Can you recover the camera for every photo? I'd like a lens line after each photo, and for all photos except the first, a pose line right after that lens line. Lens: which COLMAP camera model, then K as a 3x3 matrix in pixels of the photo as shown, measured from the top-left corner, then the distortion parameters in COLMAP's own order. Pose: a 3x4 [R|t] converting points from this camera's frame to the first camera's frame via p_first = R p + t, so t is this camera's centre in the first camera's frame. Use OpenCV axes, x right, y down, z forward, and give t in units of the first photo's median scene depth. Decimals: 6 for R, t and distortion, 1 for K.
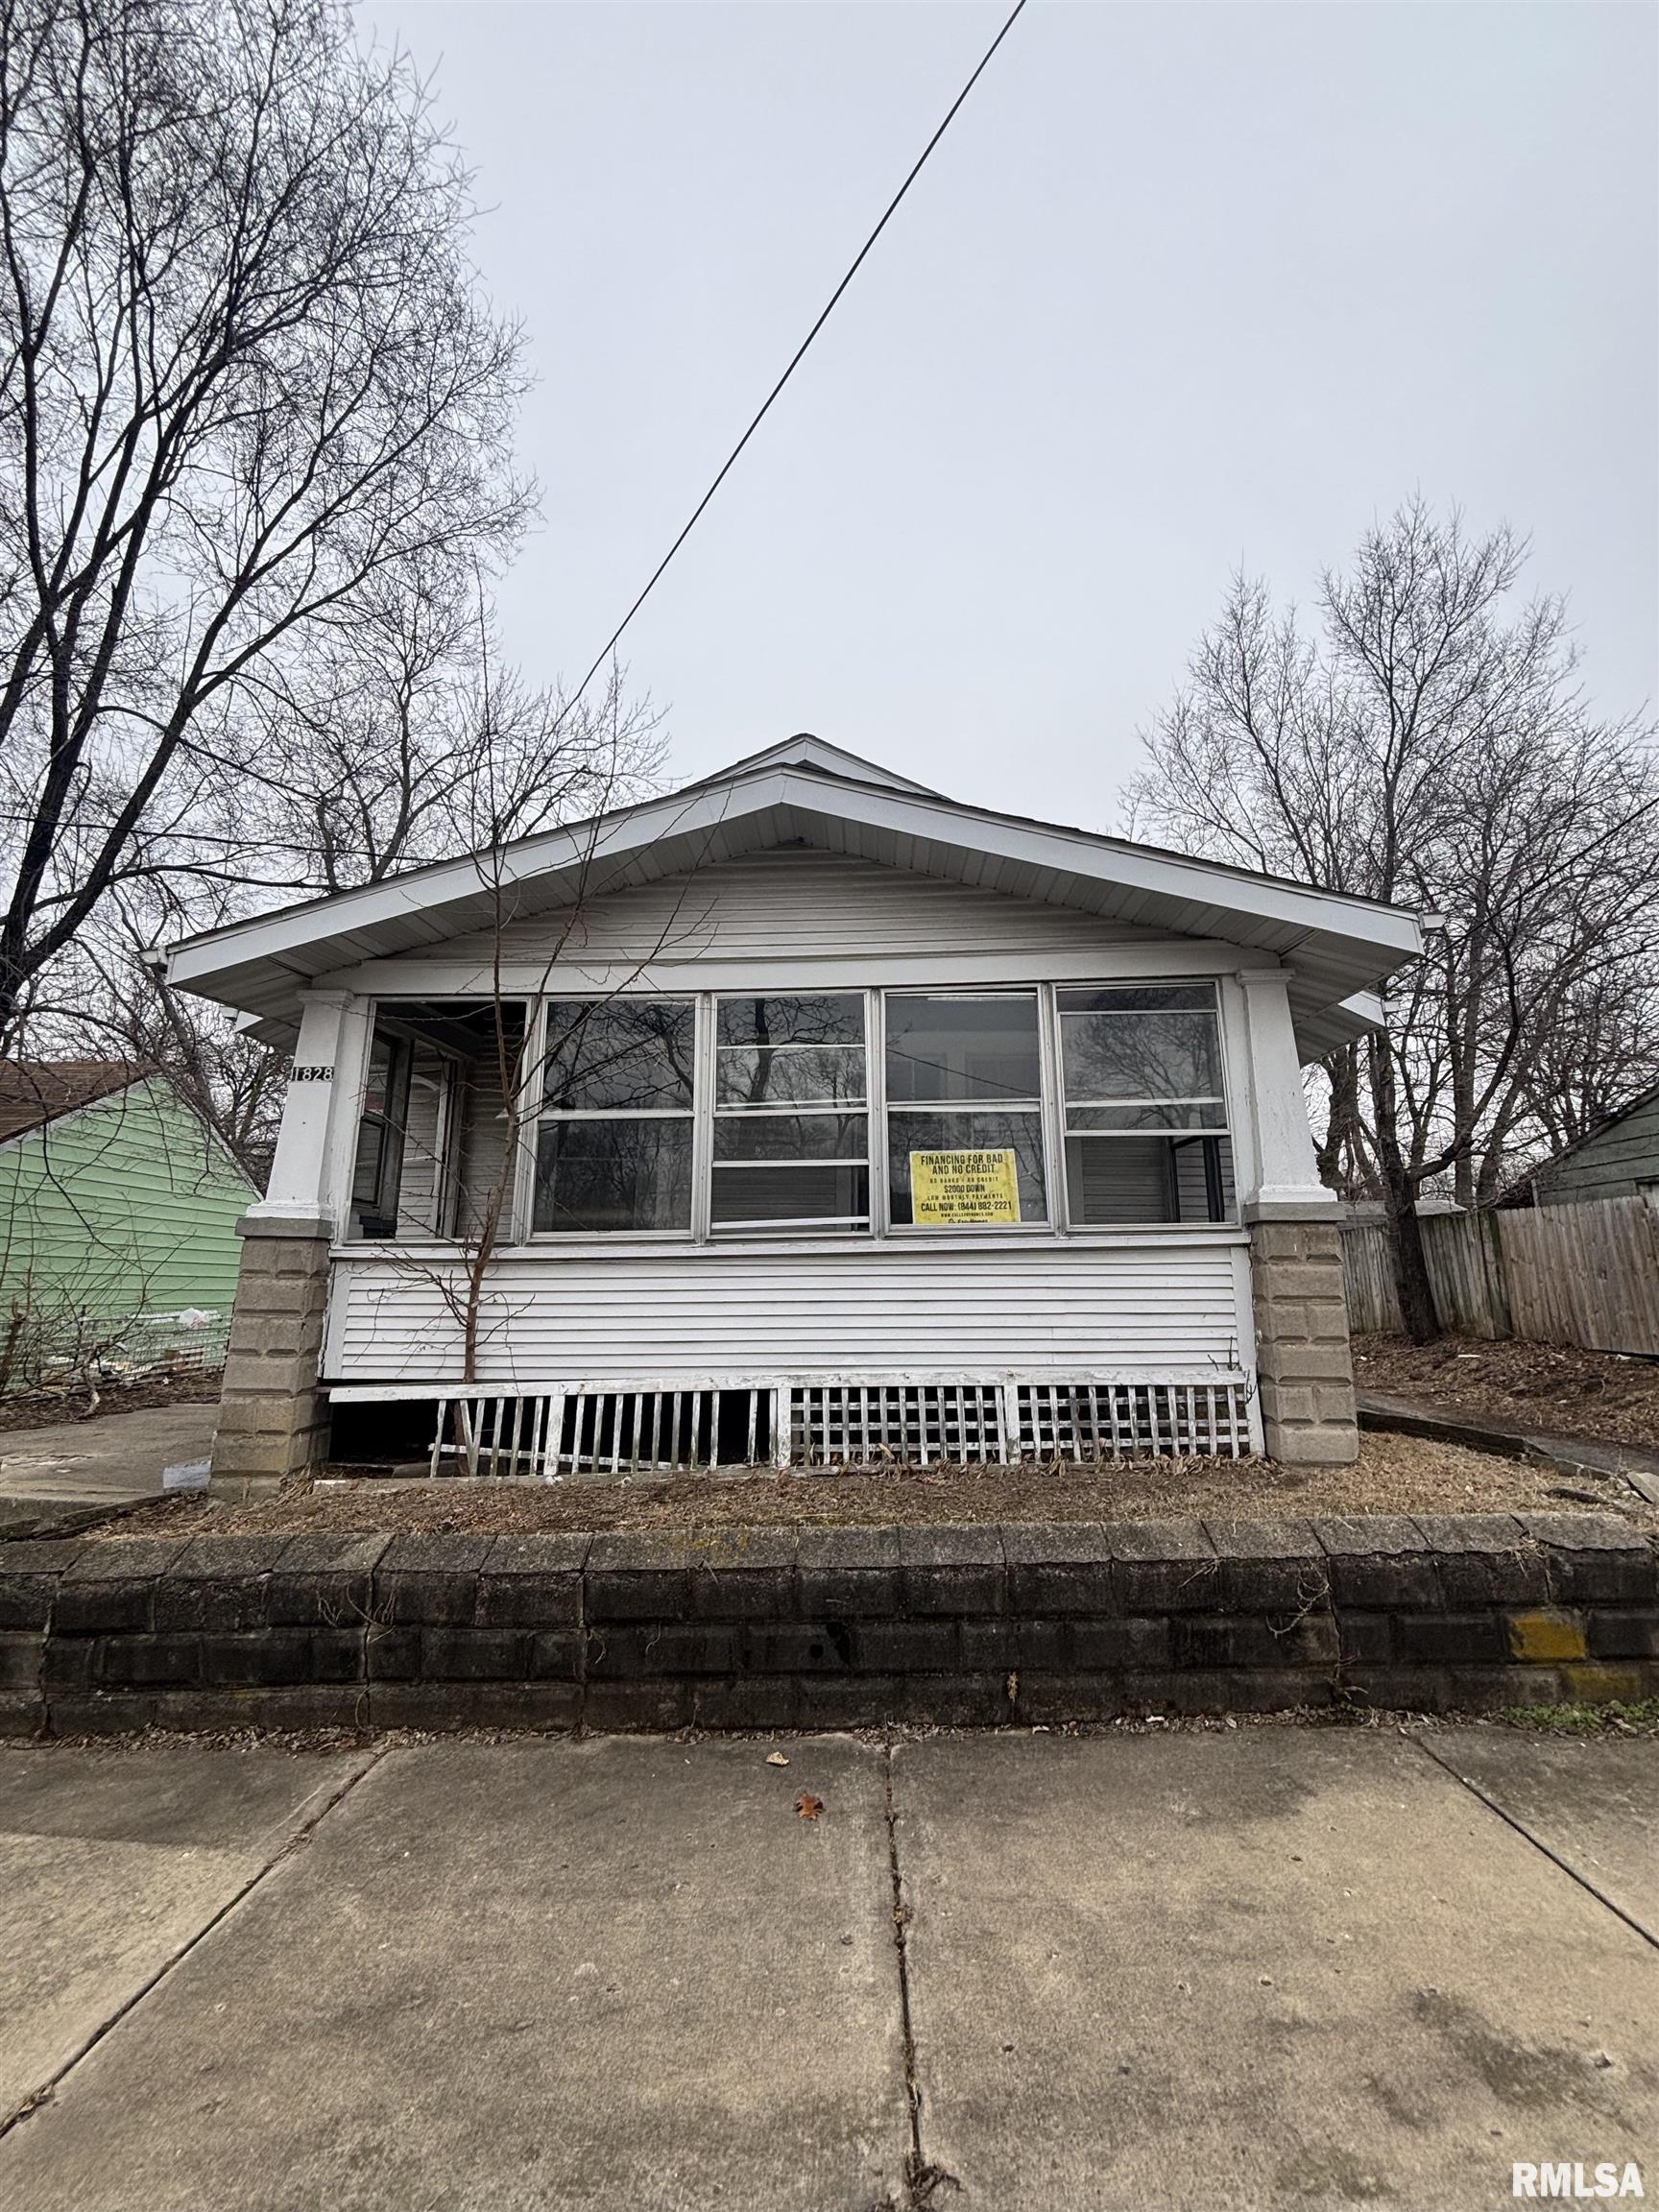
lens RADIAL K [[888.7, 0, 830.9], [0, 888.7, 1099.9], [0, 0, 1]] dist [-0.002560, -0.000386]
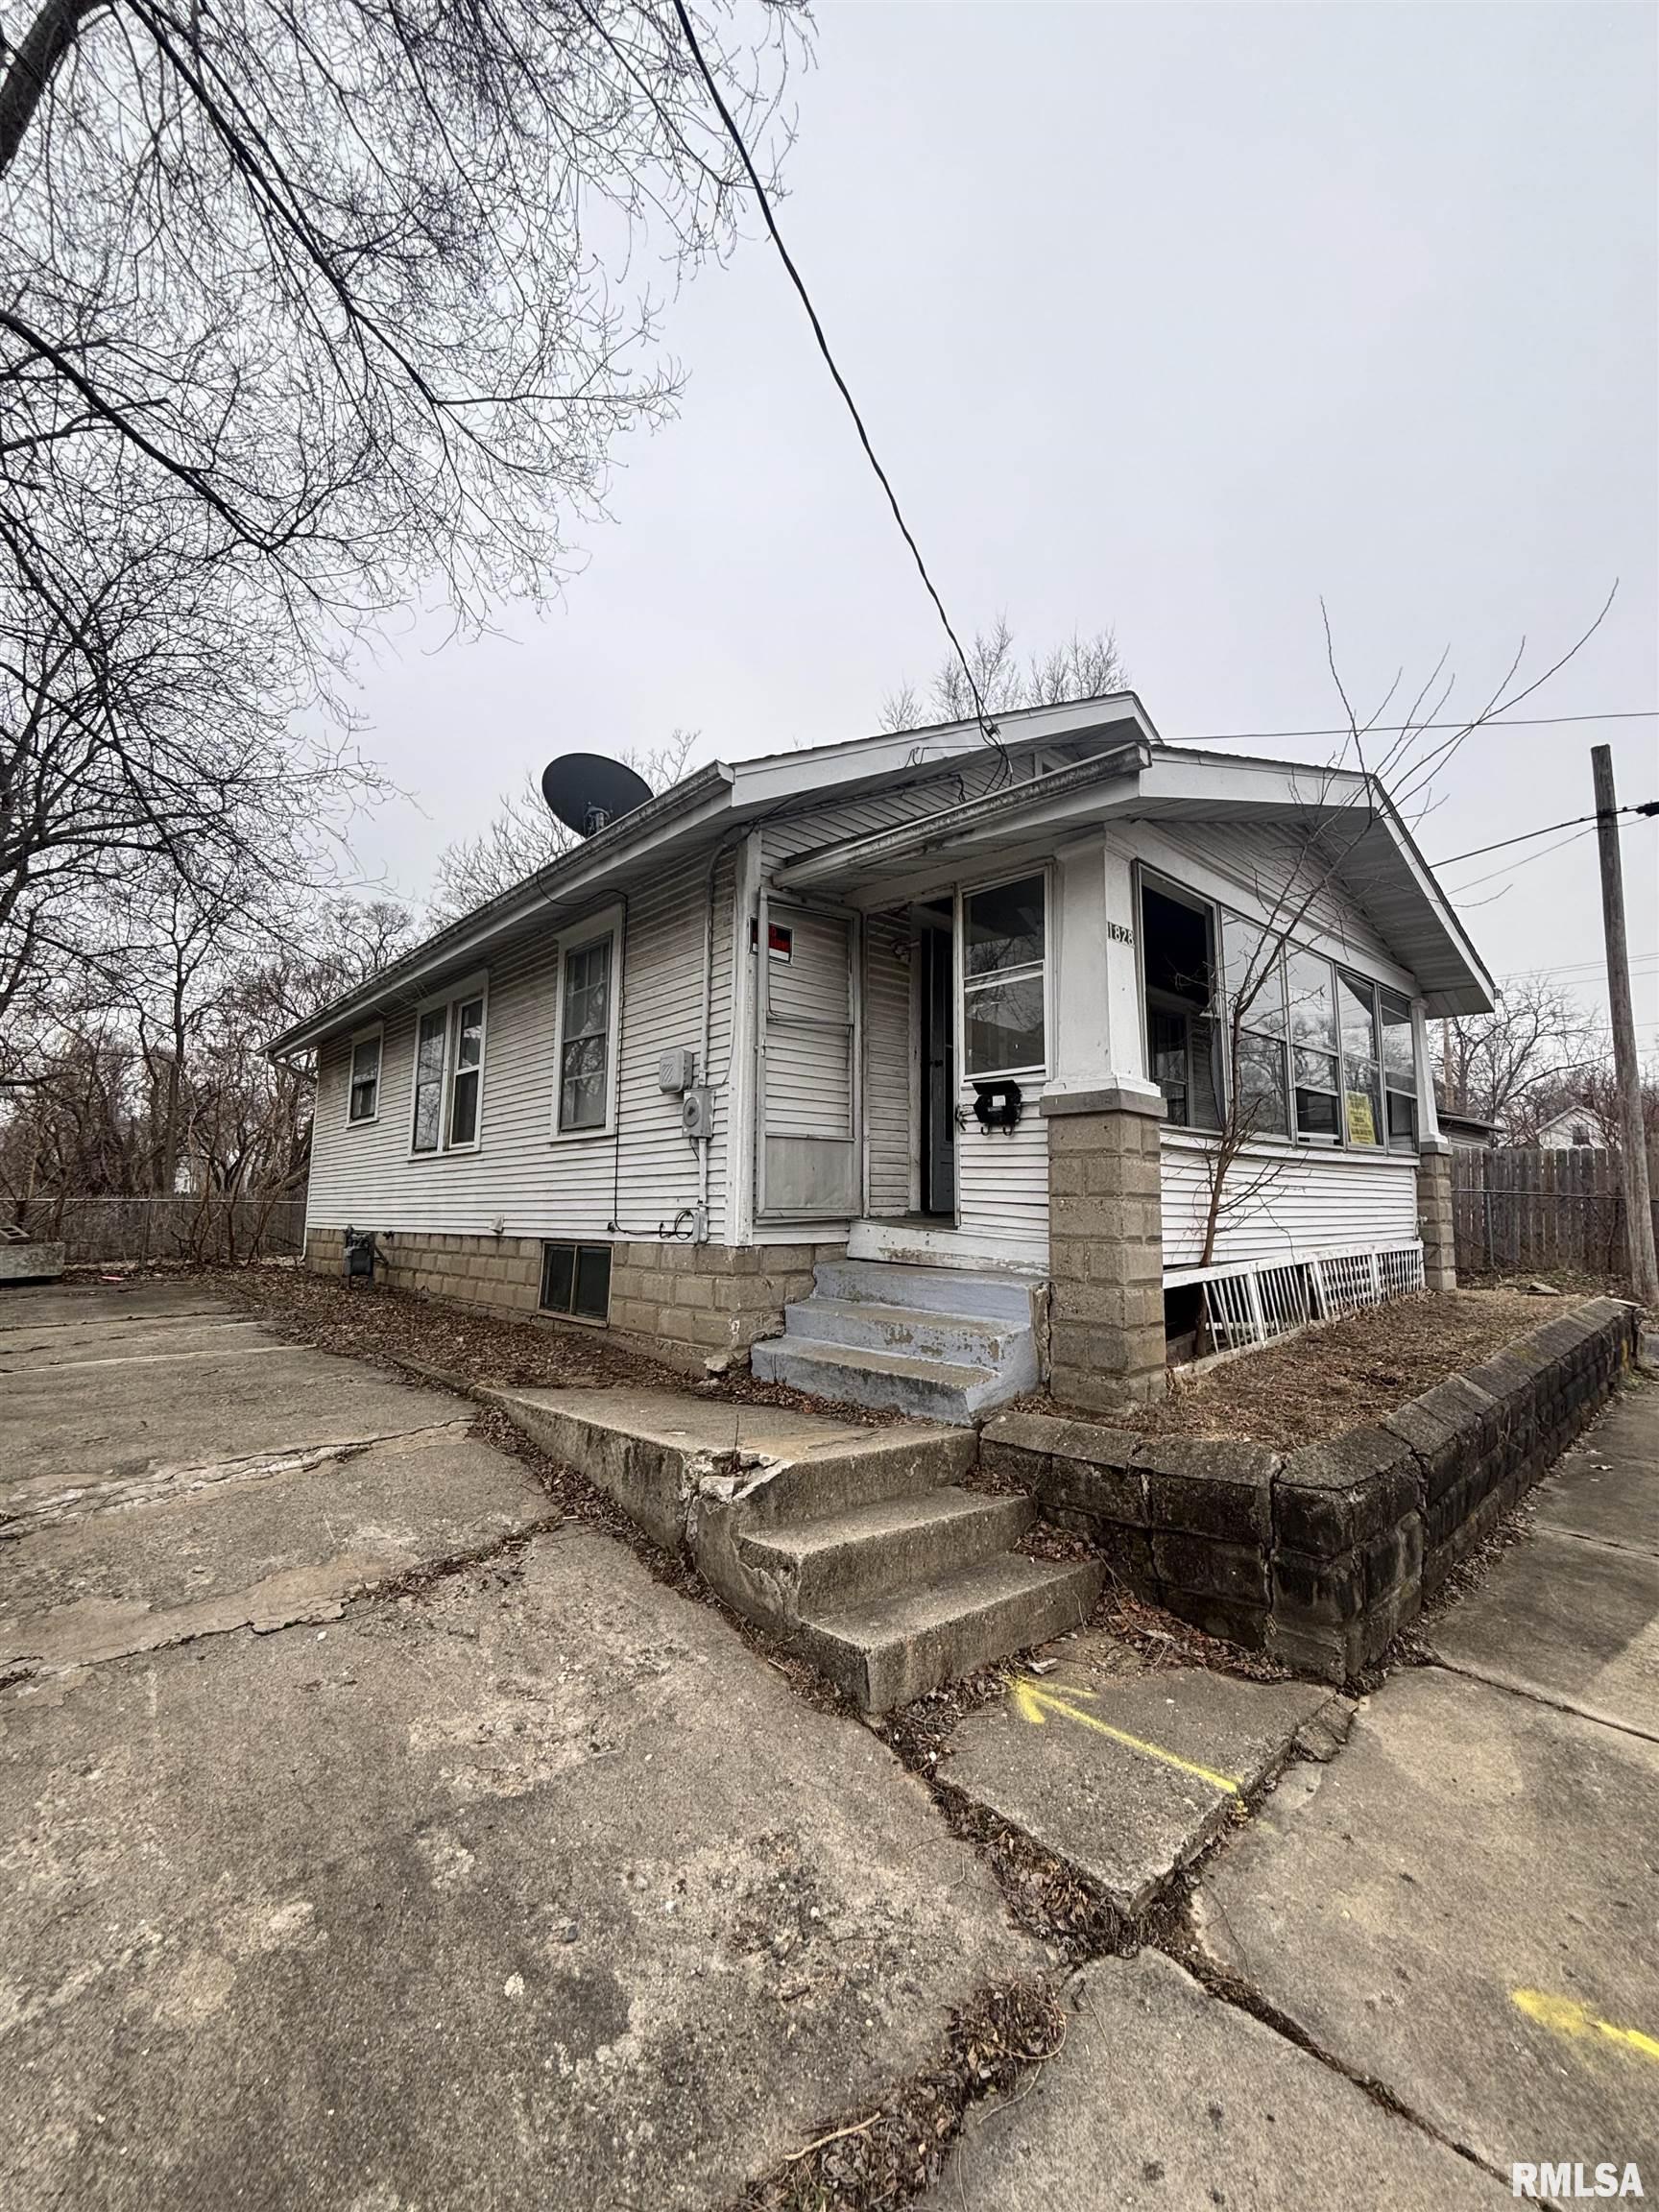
lens RADIAL K [[888.7, 0, 830.9], [0, 888.7, 1099.9], [0, 0, 1]] dist [-0.002560, -0.000386]
pose [[0.718386, 0.093009, 0.689399, -1.498361], [-0.156647, 0.987197, 0.030048, 0.165171], [-0.677778, -0.129579, 0.723759, 0.574127]]
